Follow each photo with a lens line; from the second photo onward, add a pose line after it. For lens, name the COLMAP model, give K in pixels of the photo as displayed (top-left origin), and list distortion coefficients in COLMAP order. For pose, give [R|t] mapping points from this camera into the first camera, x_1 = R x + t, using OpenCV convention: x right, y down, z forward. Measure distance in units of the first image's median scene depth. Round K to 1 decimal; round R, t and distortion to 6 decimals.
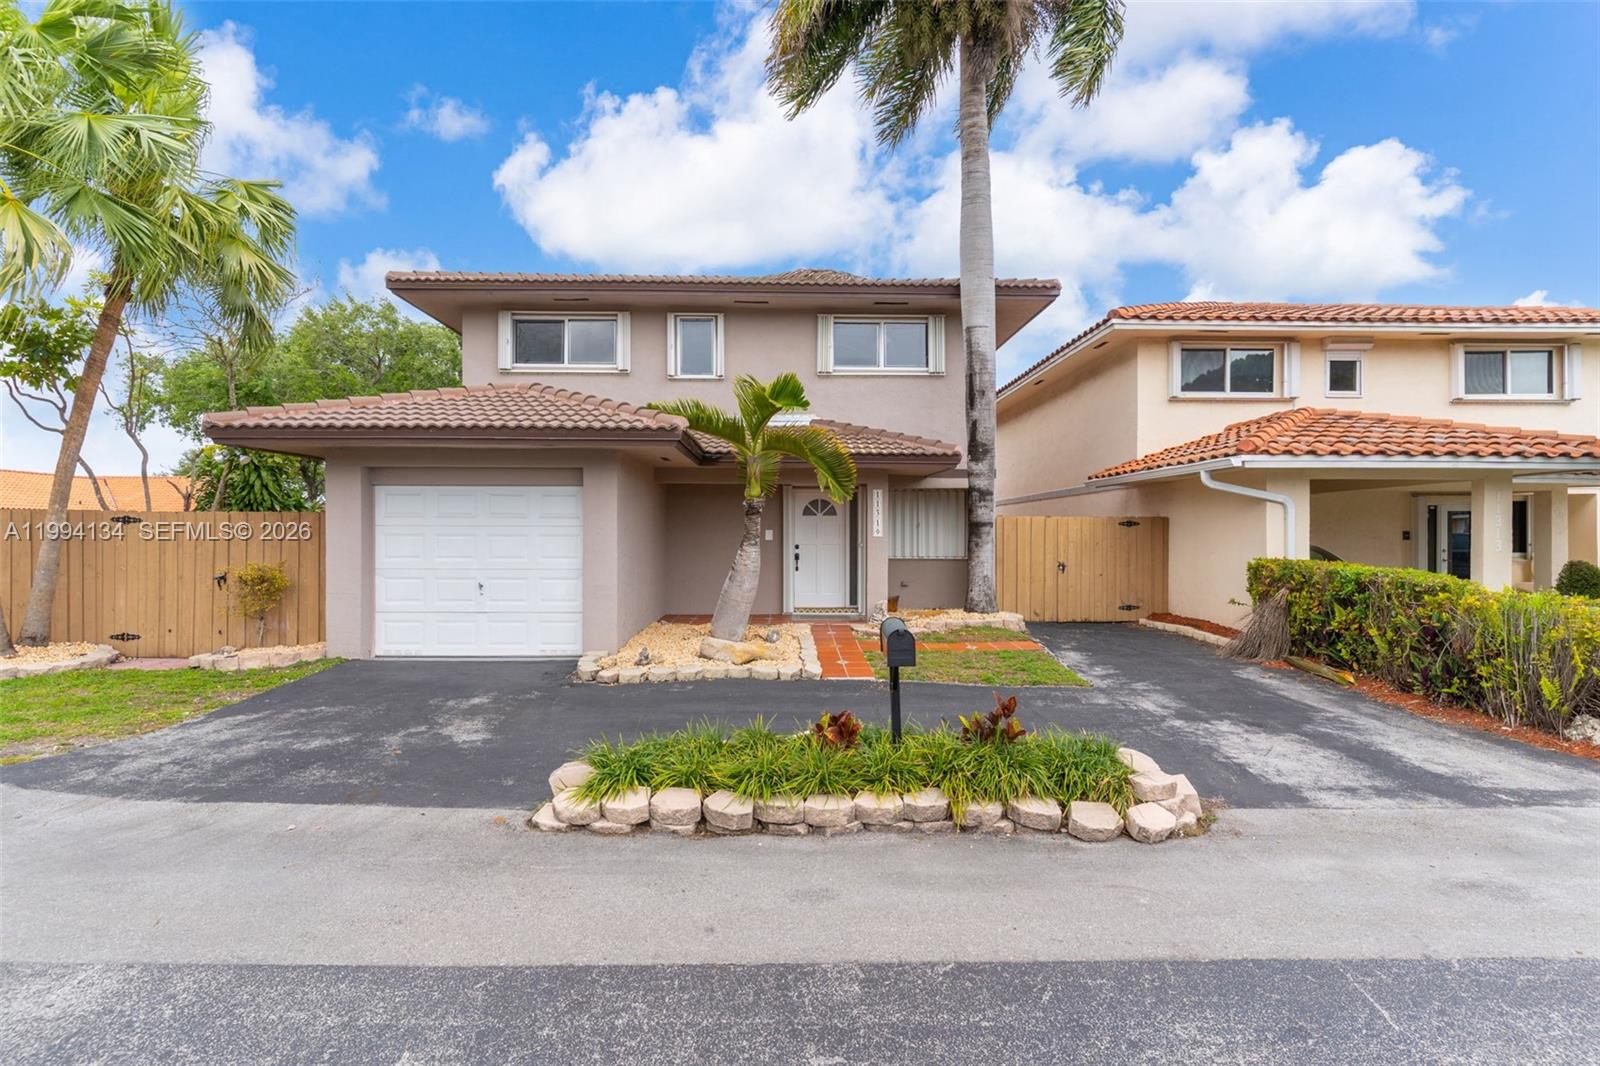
lens RADIAL K [[786.9, 0, 800.0], [0, 786.9, 533.0], [0, 0, 1]] dist [-0.002775, -0.000369]
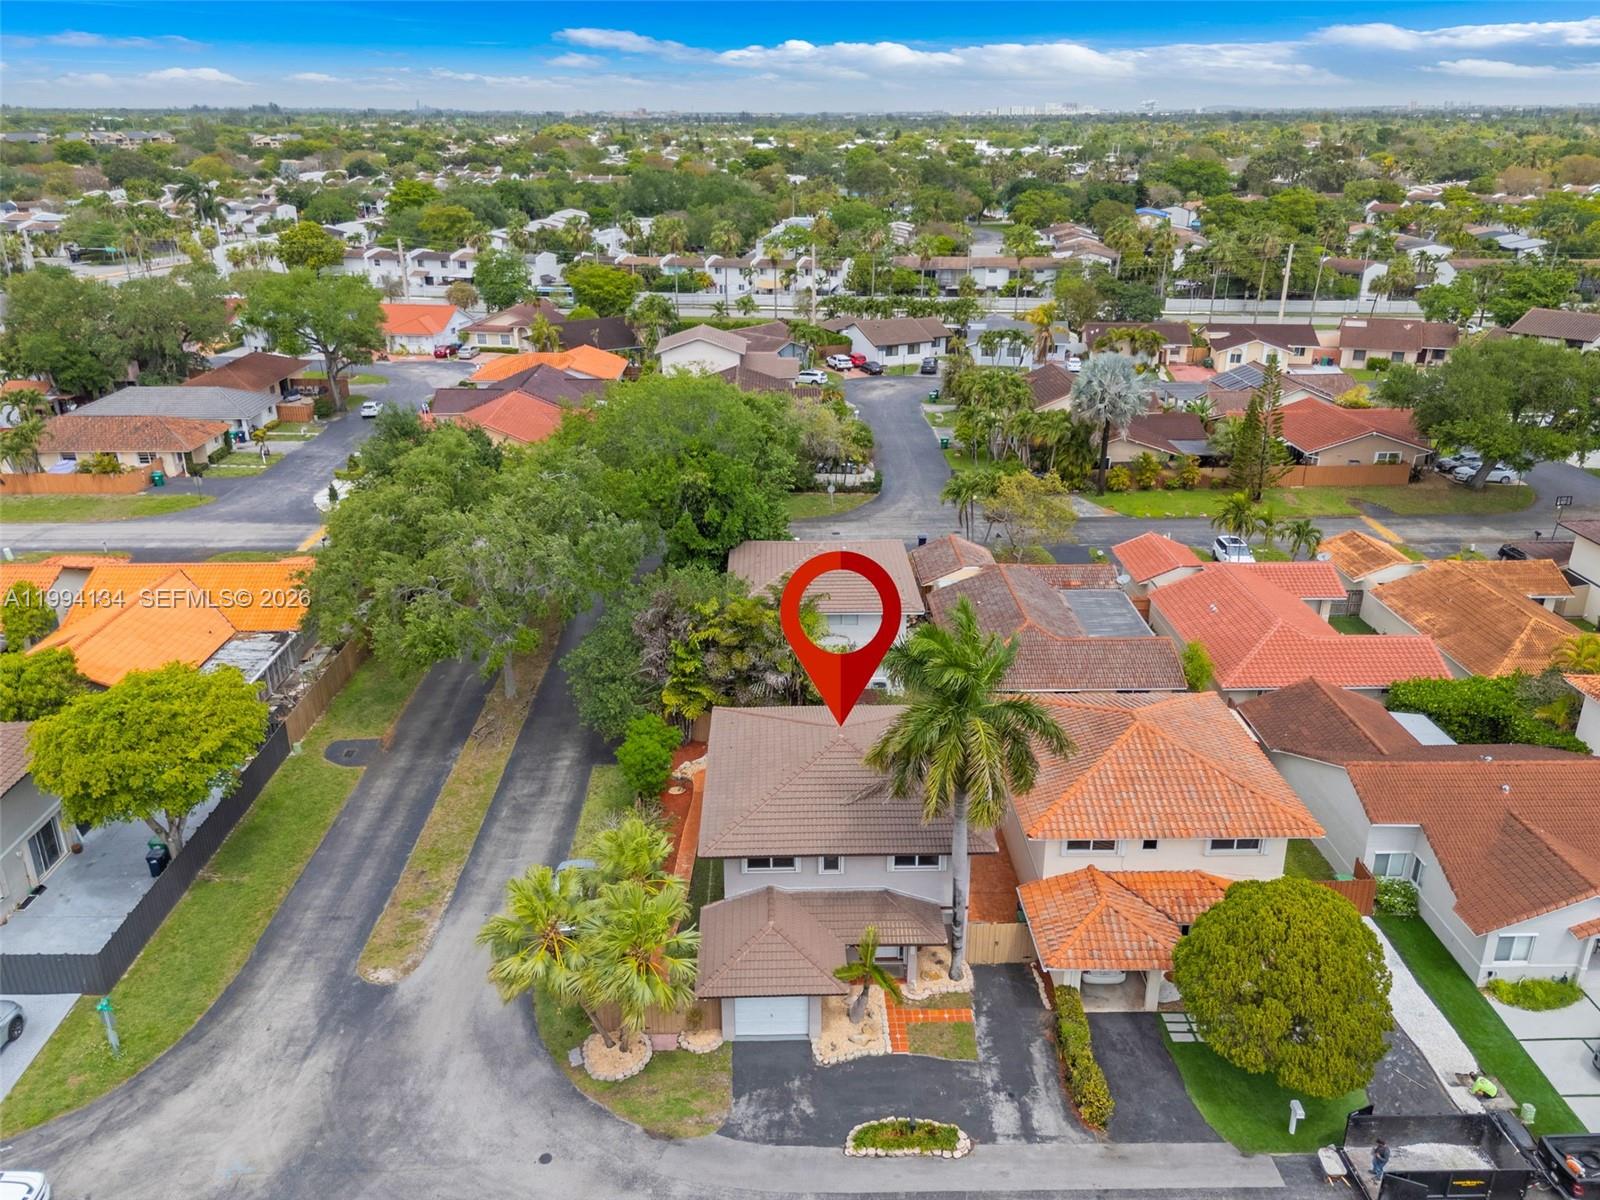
lens RADIAL K [[1211.9, 0, 800.0], [0, 1211.9, 600.0], [0, 0, 1]] dist [0.002153, -0.003089]
pose [[0.999997, -0.001043, -0.002262, -0.577335], [0.001788, 0.932832, 0.360308, -5.748042], [0.001734, -0.360311, 0.932831, -5.028811]]
